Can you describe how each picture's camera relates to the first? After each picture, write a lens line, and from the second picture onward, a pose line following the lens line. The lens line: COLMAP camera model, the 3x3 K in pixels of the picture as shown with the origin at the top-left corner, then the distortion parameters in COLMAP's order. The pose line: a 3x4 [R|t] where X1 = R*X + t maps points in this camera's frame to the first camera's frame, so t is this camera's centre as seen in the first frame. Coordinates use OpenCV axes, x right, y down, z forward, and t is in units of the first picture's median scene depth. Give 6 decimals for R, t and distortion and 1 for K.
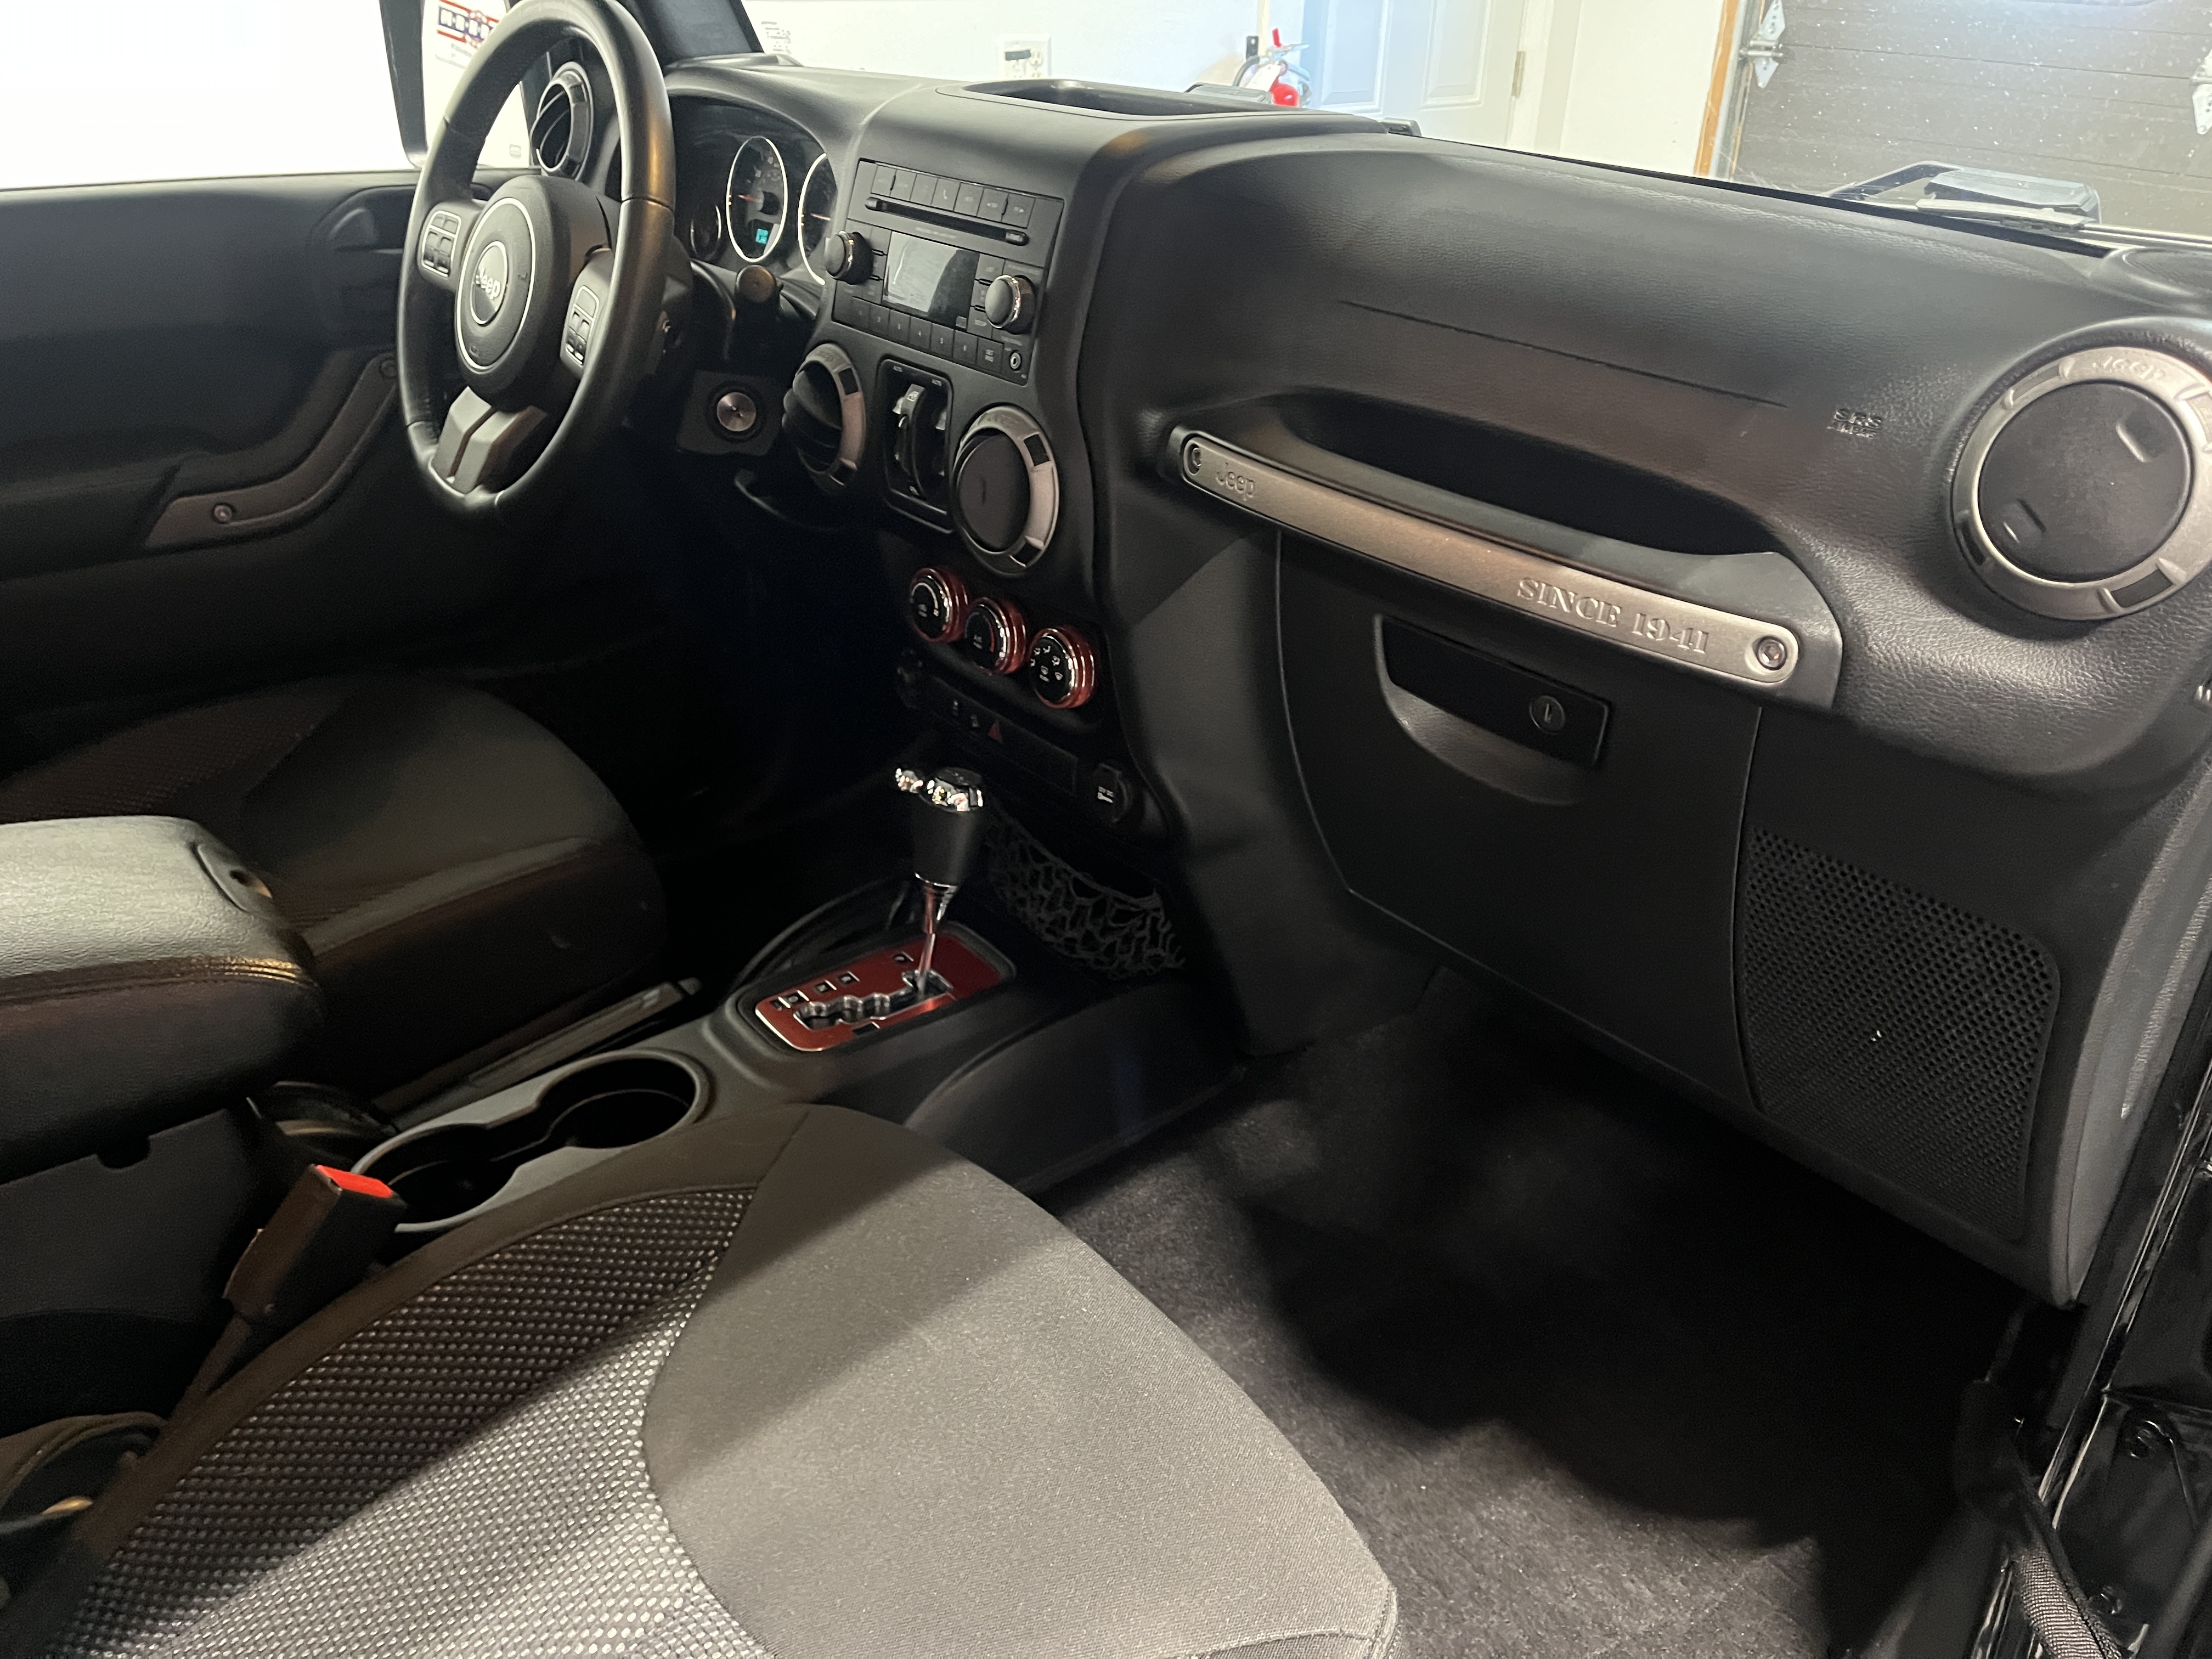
lens RADIAL K [[1696.3, 0, 1106.0], [0, 1696.3, 829.5], [0, 0, 1]] dist [0.100177, -0.161117]
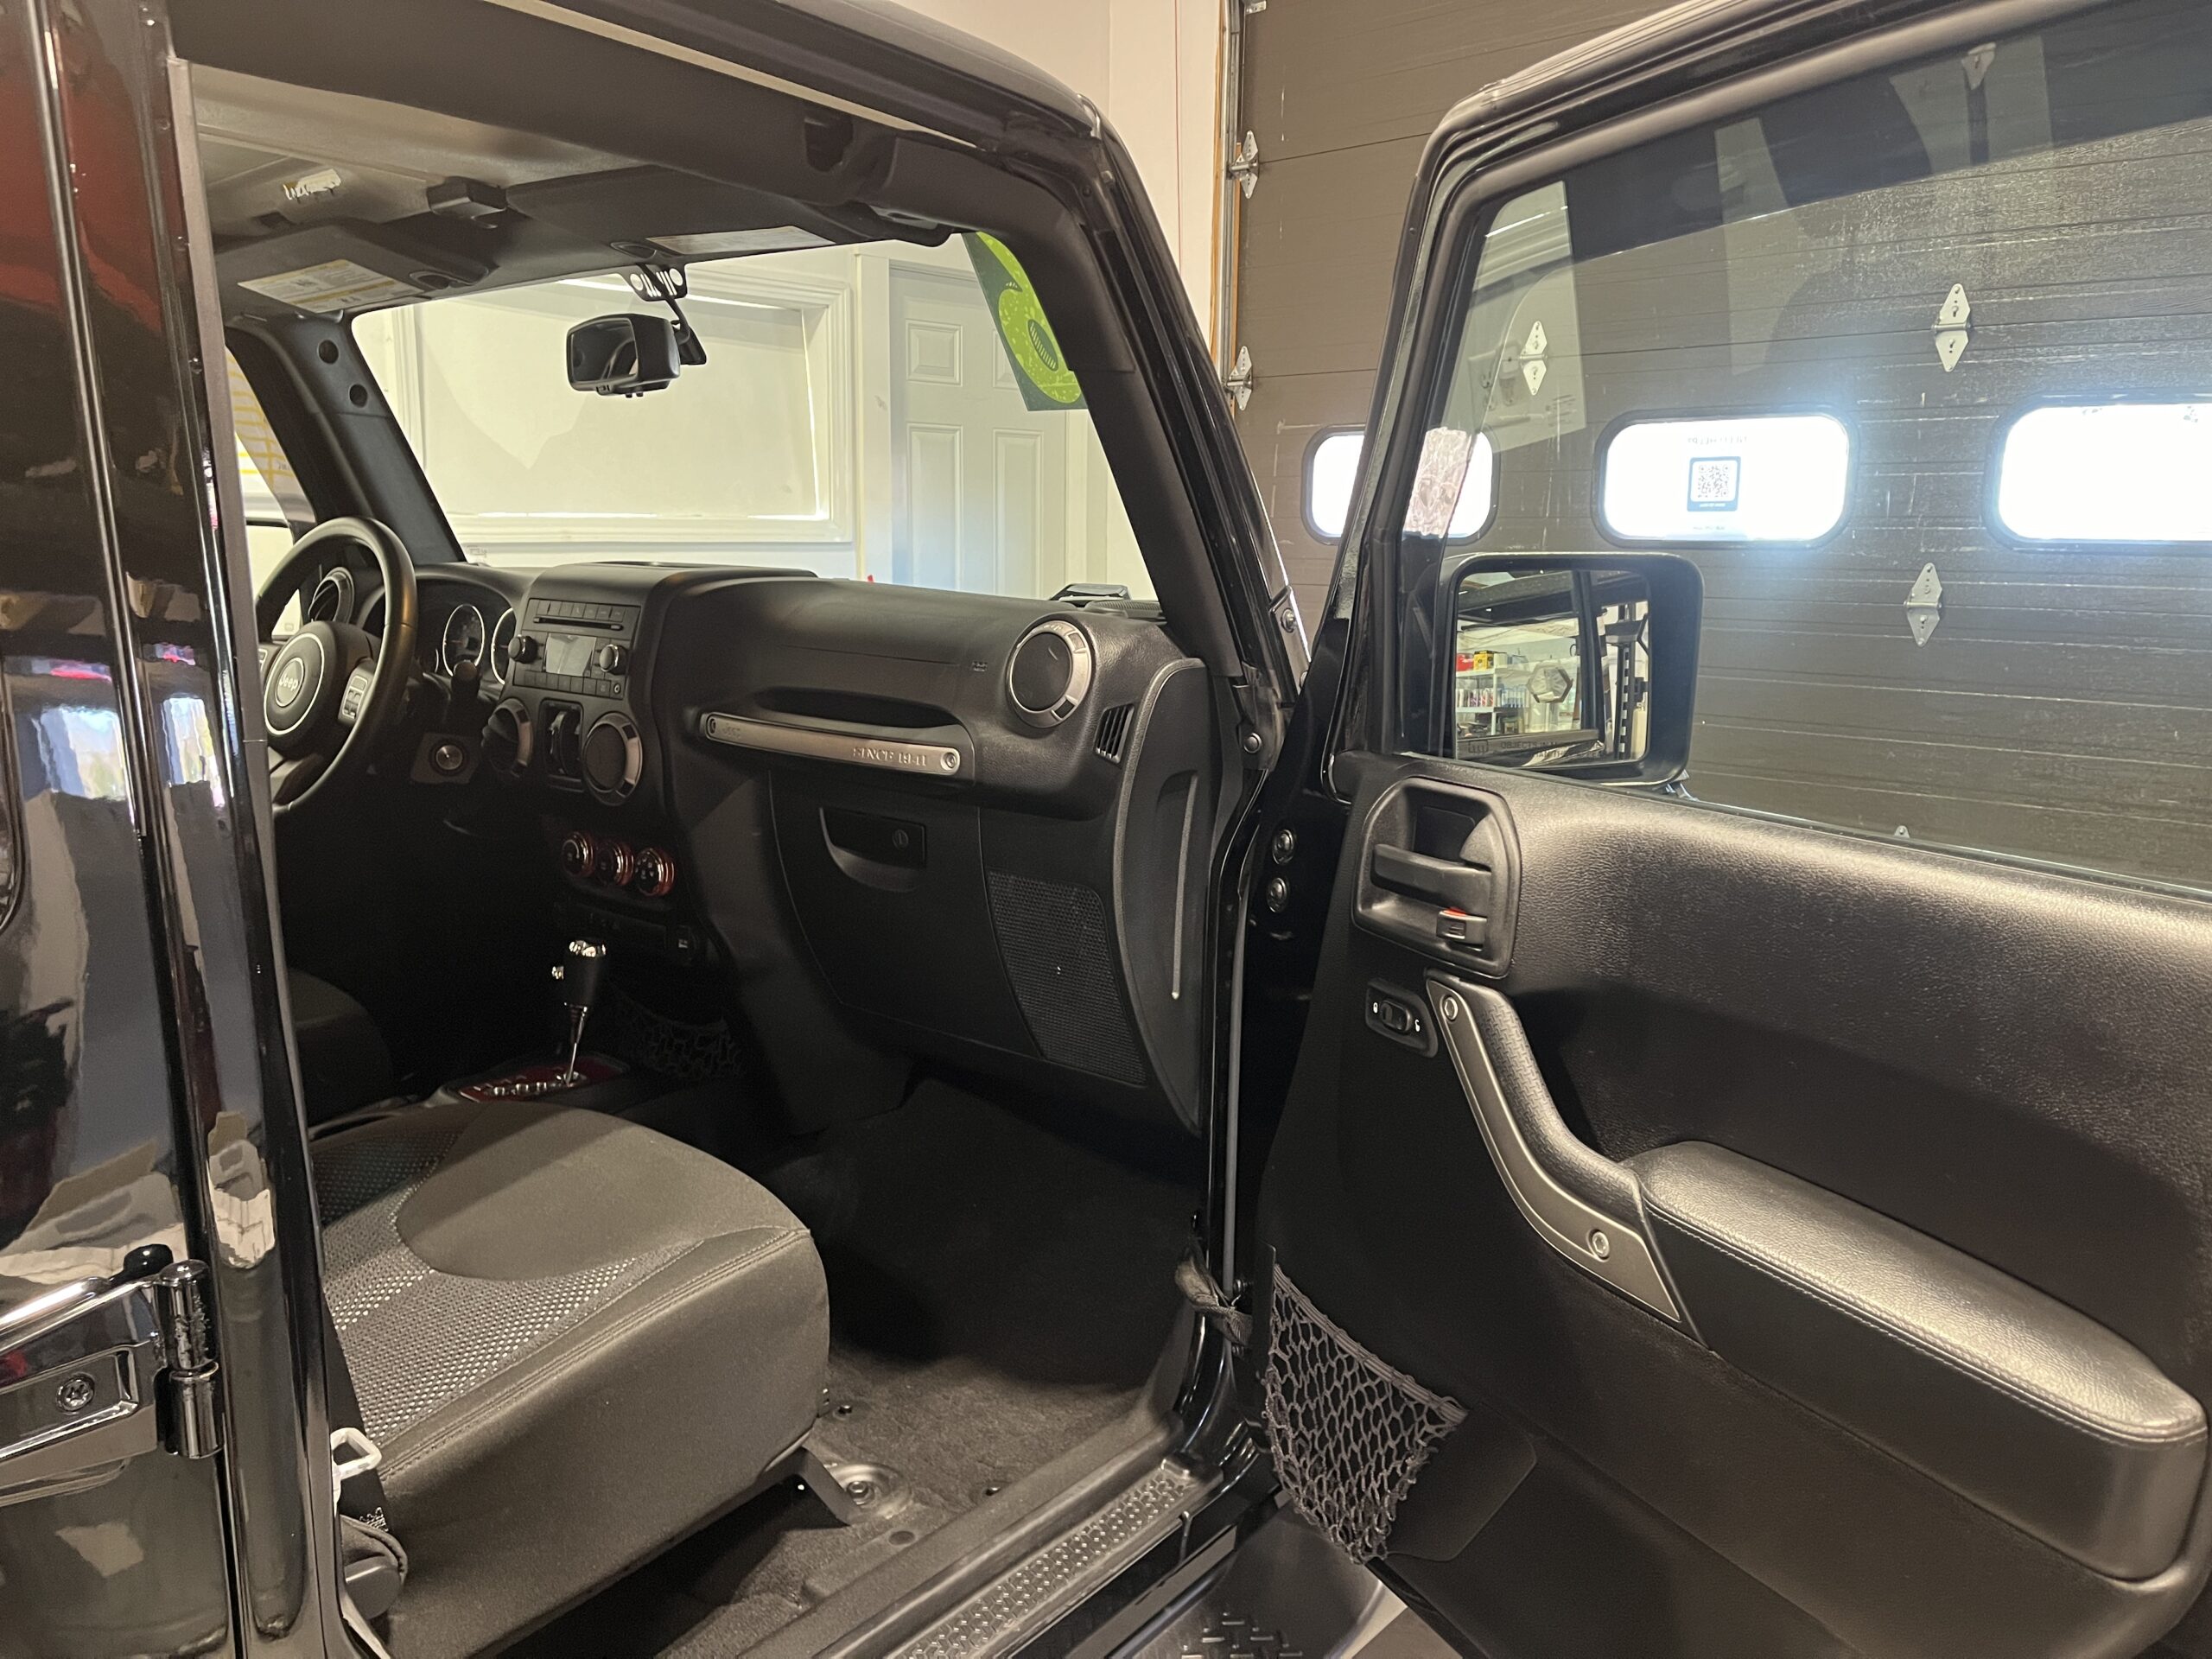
lens RADIAL K [[1645.6, 0, 1106.0], [0, 1645.6, 829.5], [0, 0, 1]] dist [0.050404, -0.002292]
pose [[0.980860, -0.041649, 0.190208, 0.104539], [0.095511, 0.954176, -0.283595, 0.376290], [-0.169680, 0.296334, 0.939891, -0.639194]]
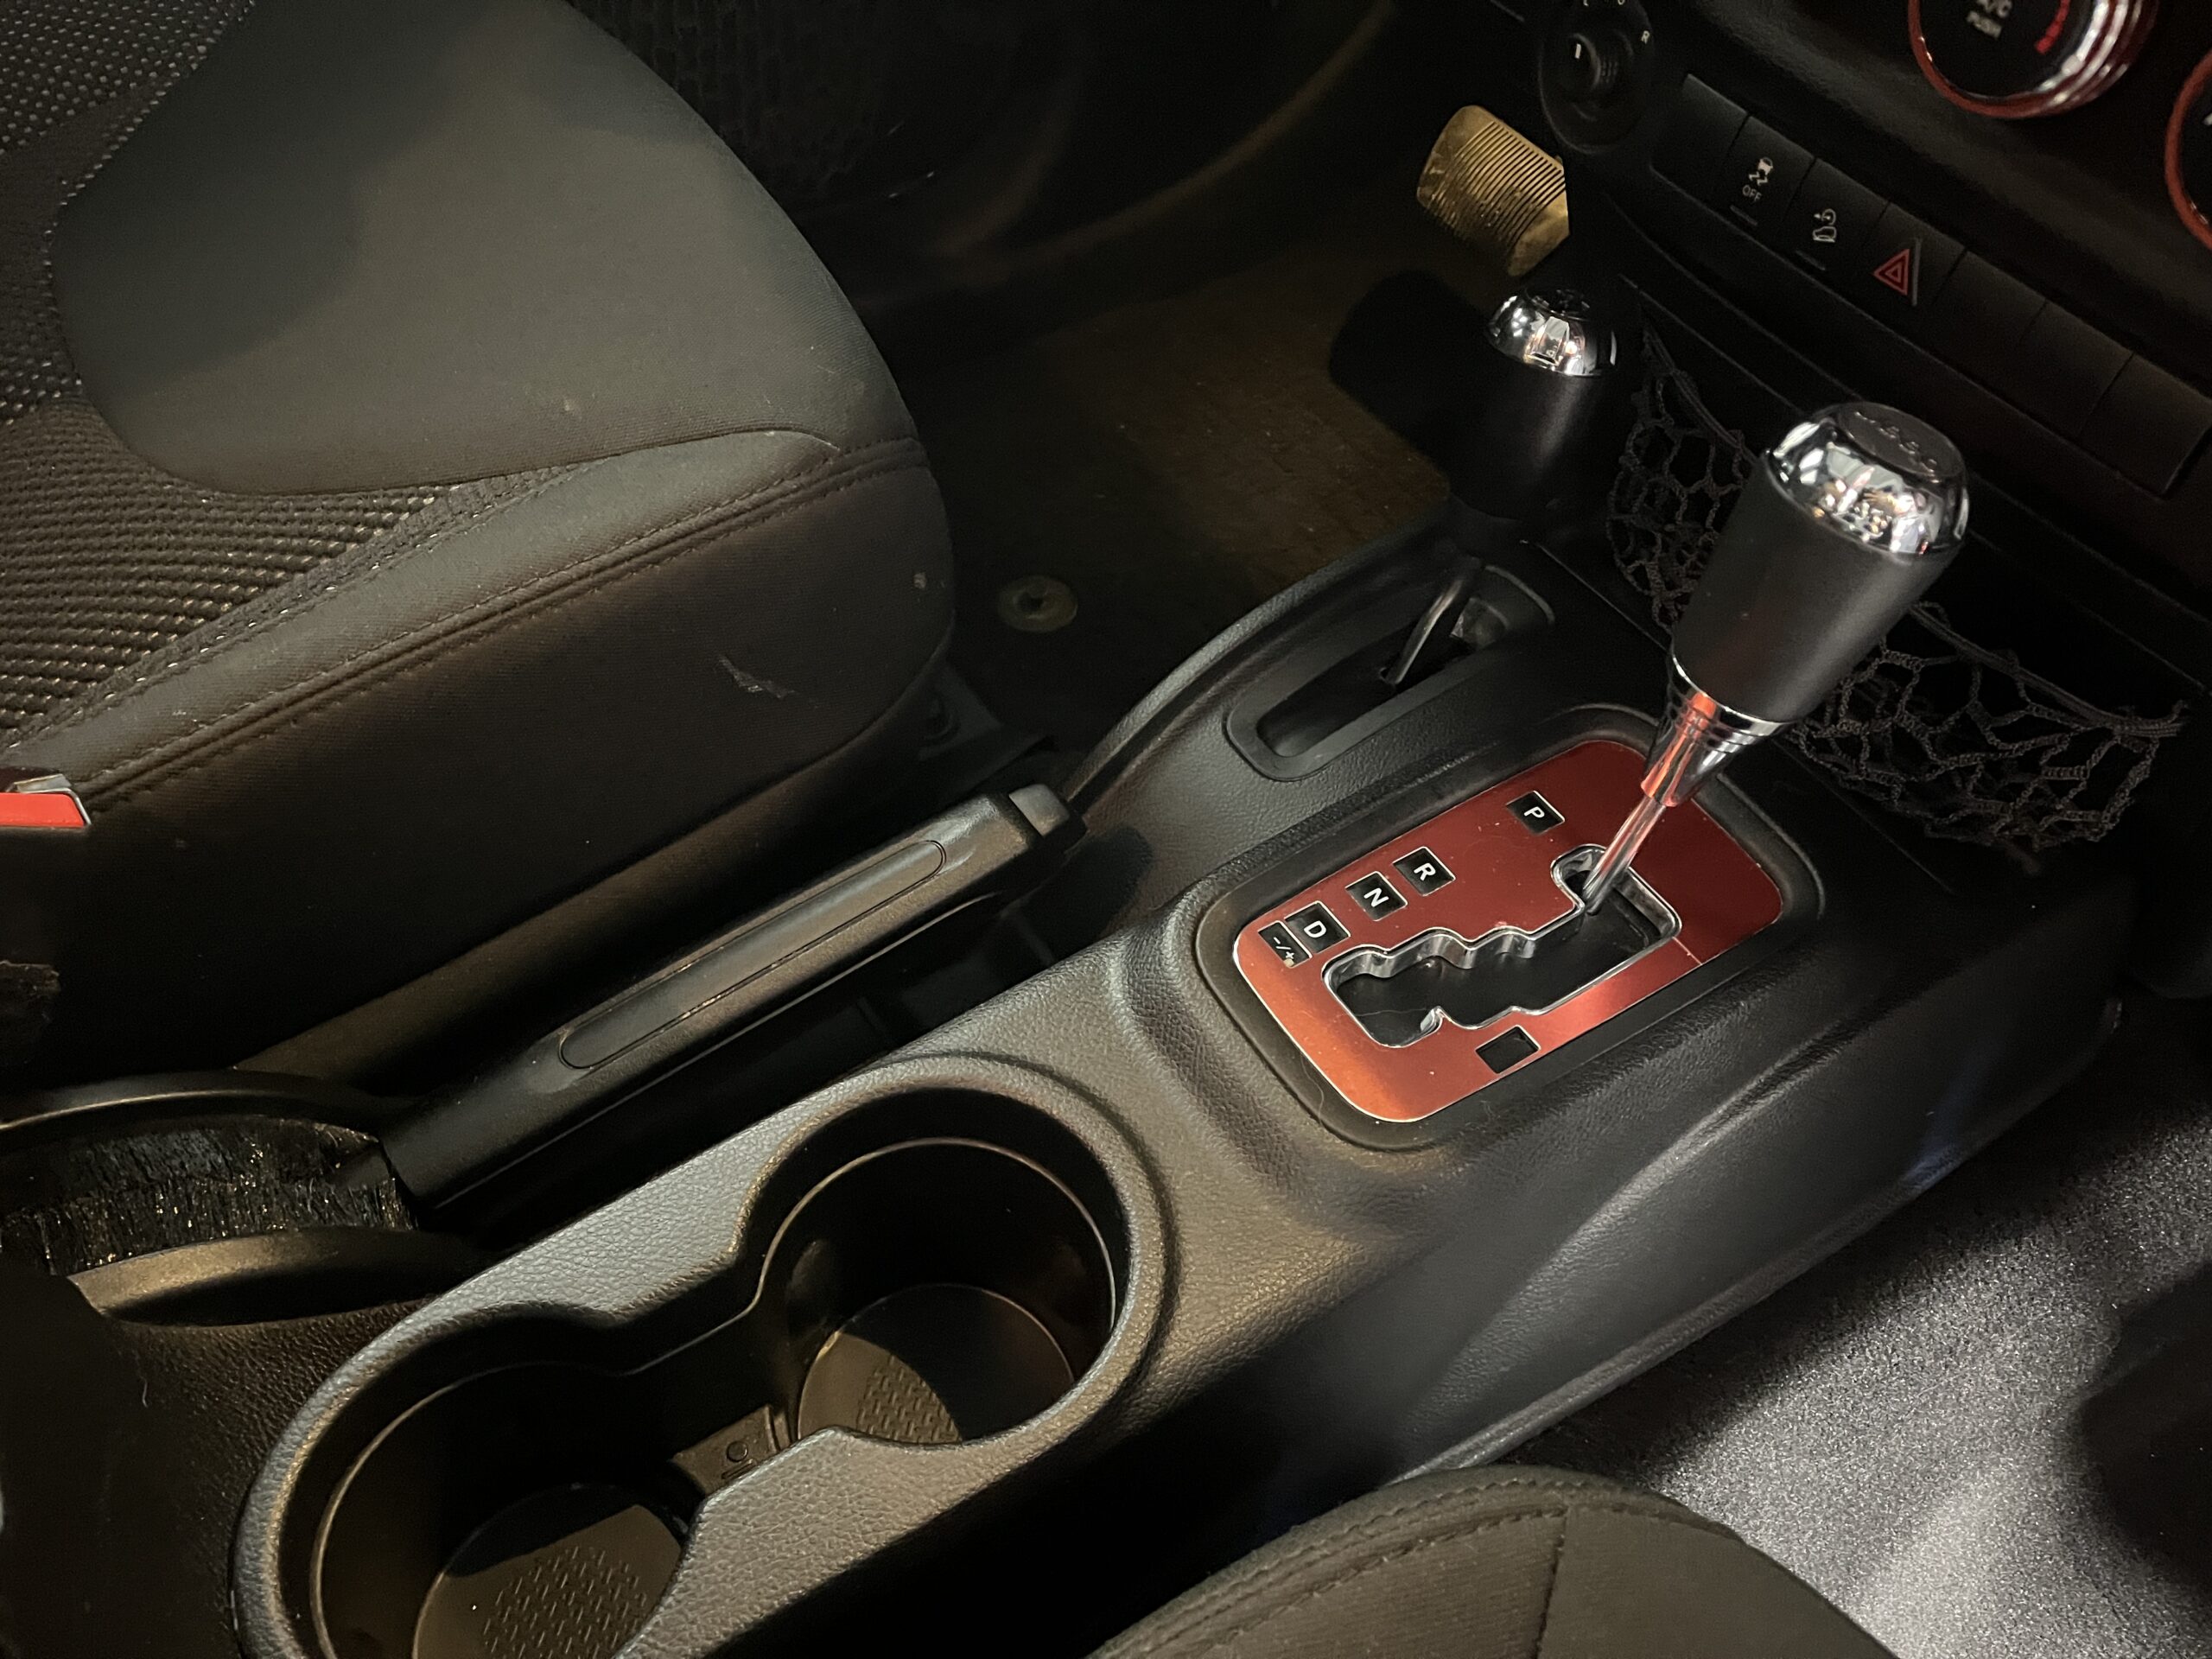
lens RADIAL K [[1696.3, 0, 1106.0], [0, 1696.3, 829.5], [0, 0, 1]] dist [0.100177, -0.161117]
pose [[0.995027, 0.099082, -0.010156, -0.241901], [-0.087961, 0.921997, 0.377073, -0.077909], [0.046725, -0.374304, 0.926128, 0.645506]]
